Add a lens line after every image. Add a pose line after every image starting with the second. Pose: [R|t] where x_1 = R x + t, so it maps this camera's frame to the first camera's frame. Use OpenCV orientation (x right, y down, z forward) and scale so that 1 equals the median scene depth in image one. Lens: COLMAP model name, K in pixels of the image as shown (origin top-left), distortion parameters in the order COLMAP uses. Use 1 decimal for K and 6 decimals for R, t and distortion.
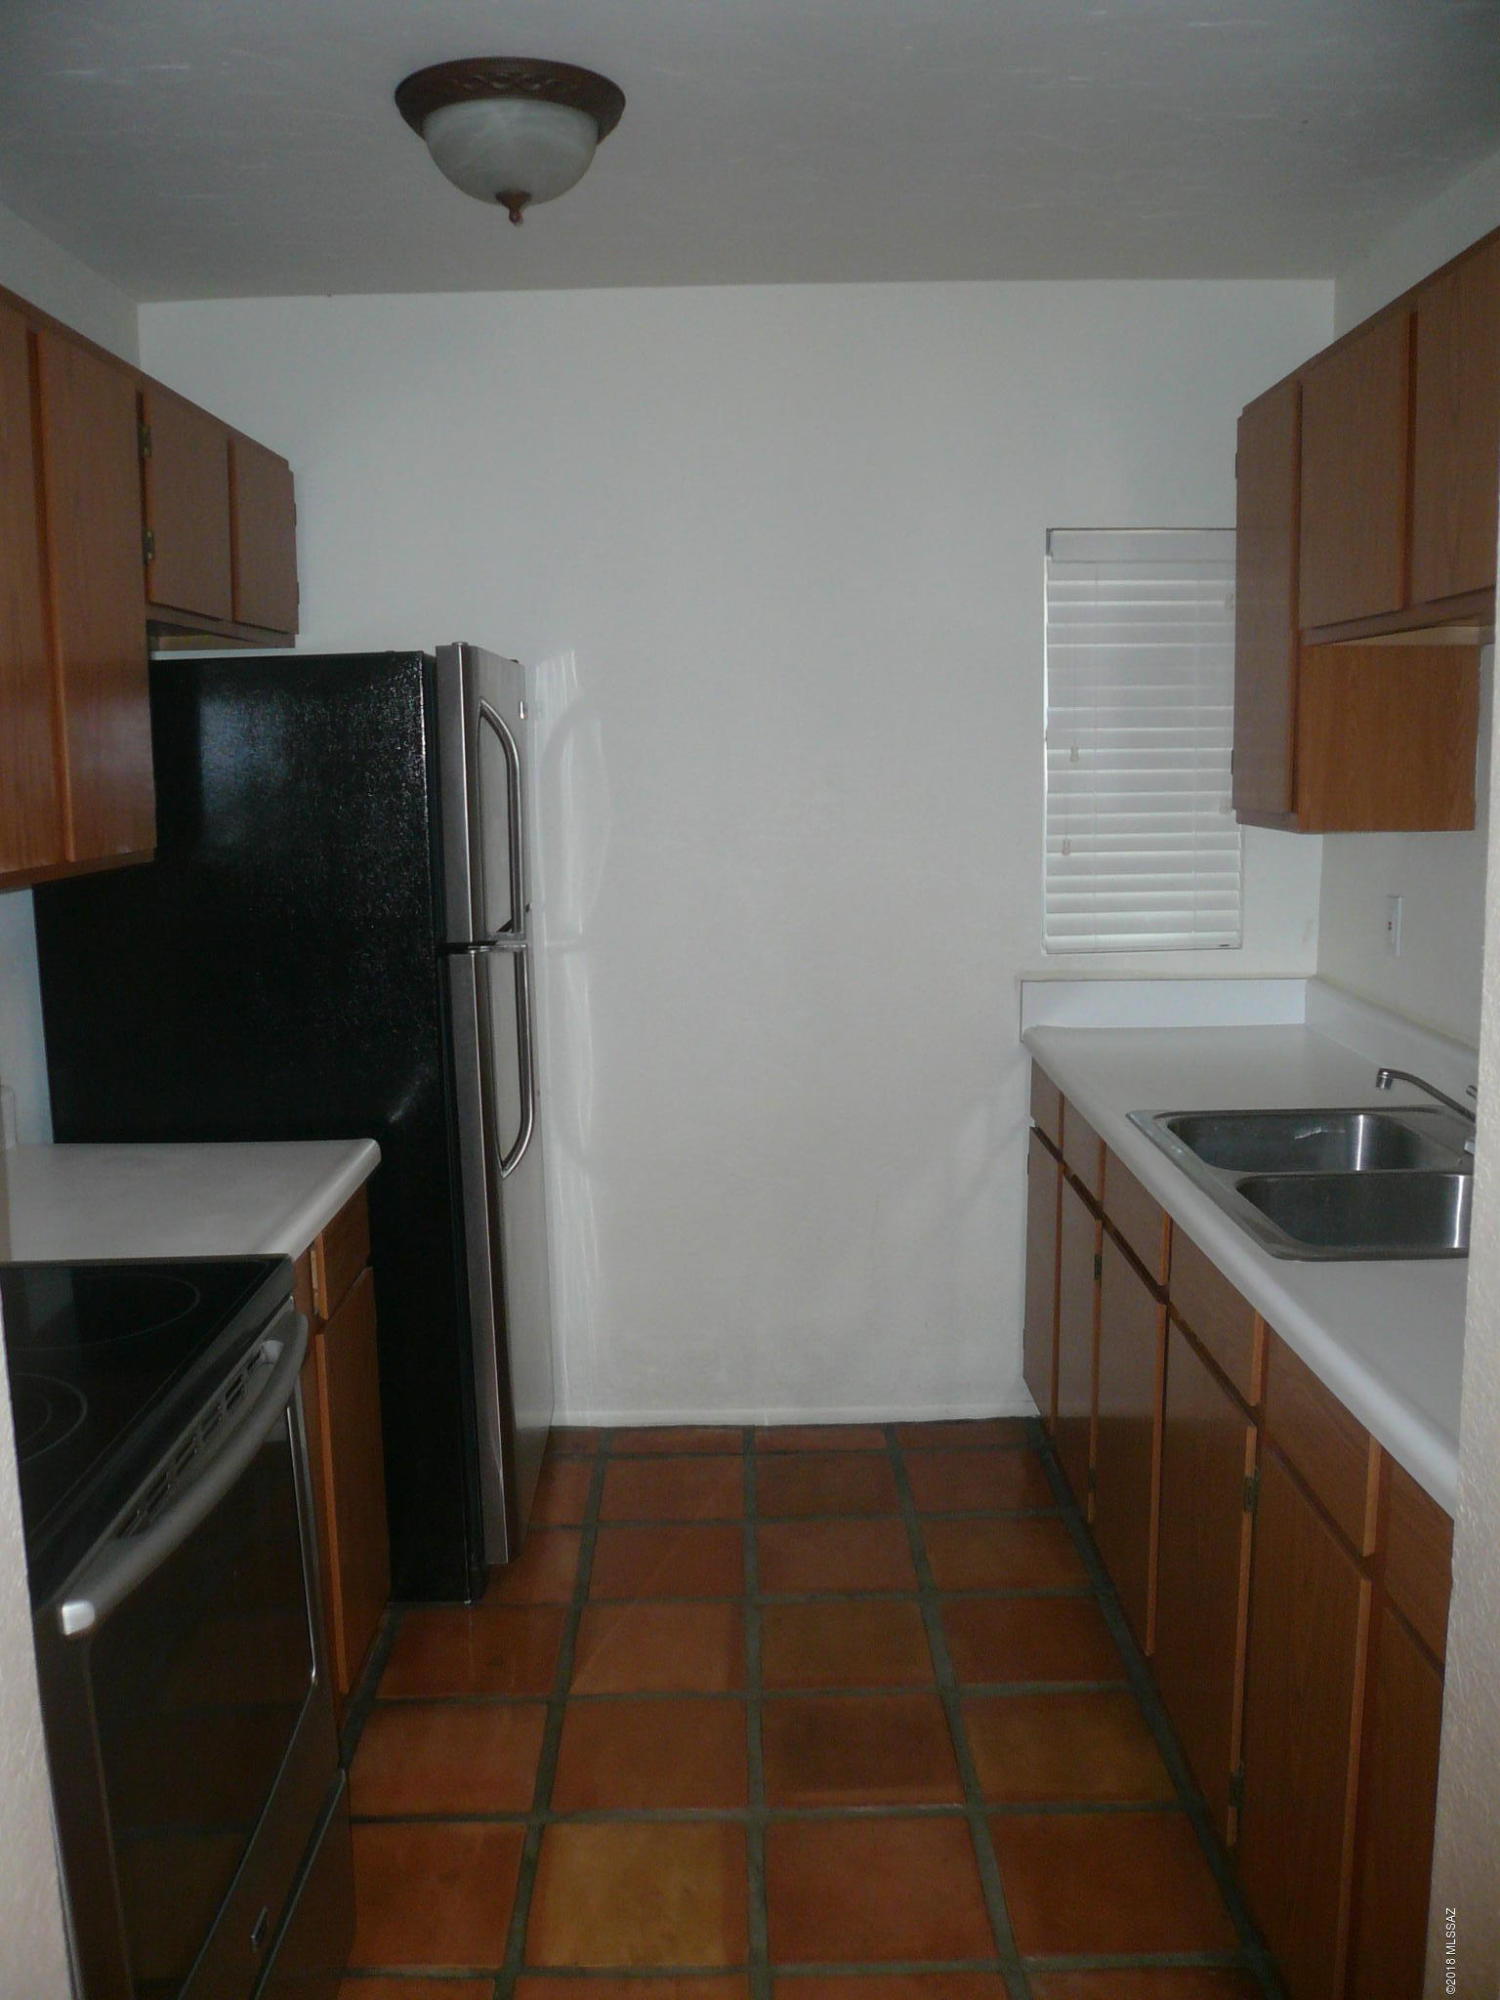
lens RADIAL K [[1744.1, 0, 750.0], [0, 1744.1, 1000.0], [0, 0, 1]] dist [-0.092763, 0.010165]
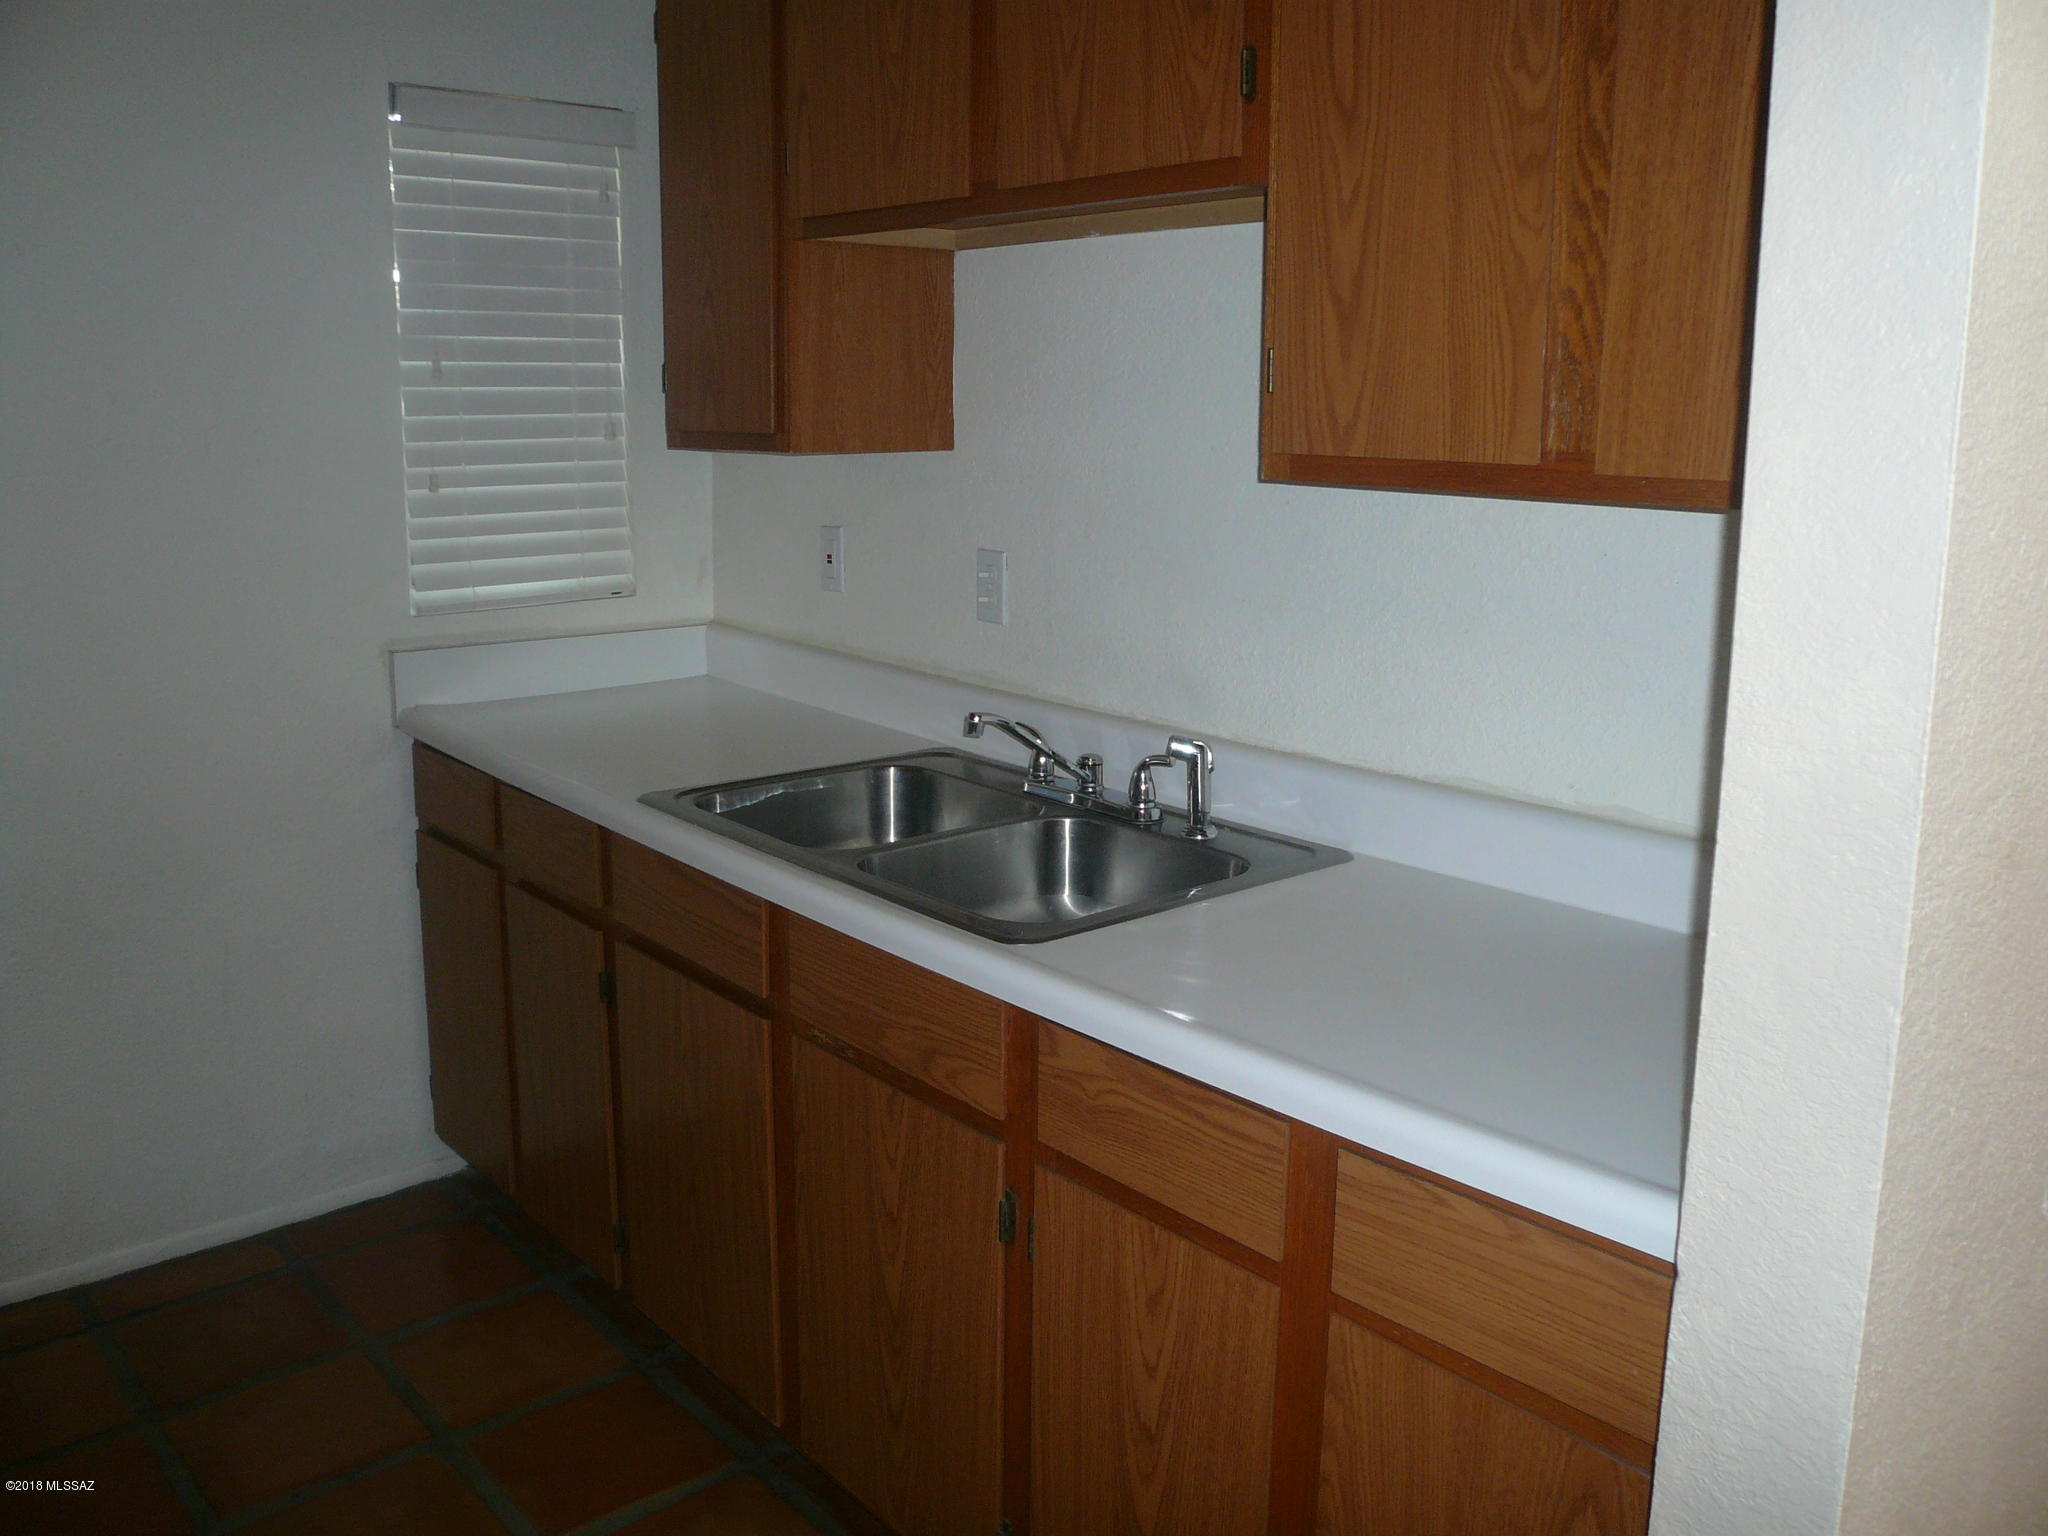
lens RADIAL K [[1785.9, 0, 1019.8], [0, 1785.9, 706.7], [0, 0, 1]] dist [-0.092763, 0.010165]
pose [[0.755642, -0.091643, 0.648542, -0.155054], [0.072370, 0.995783, 0.056389, -0.010032], [-0.650975, 0.004325, 0.759087, 0.197474]]
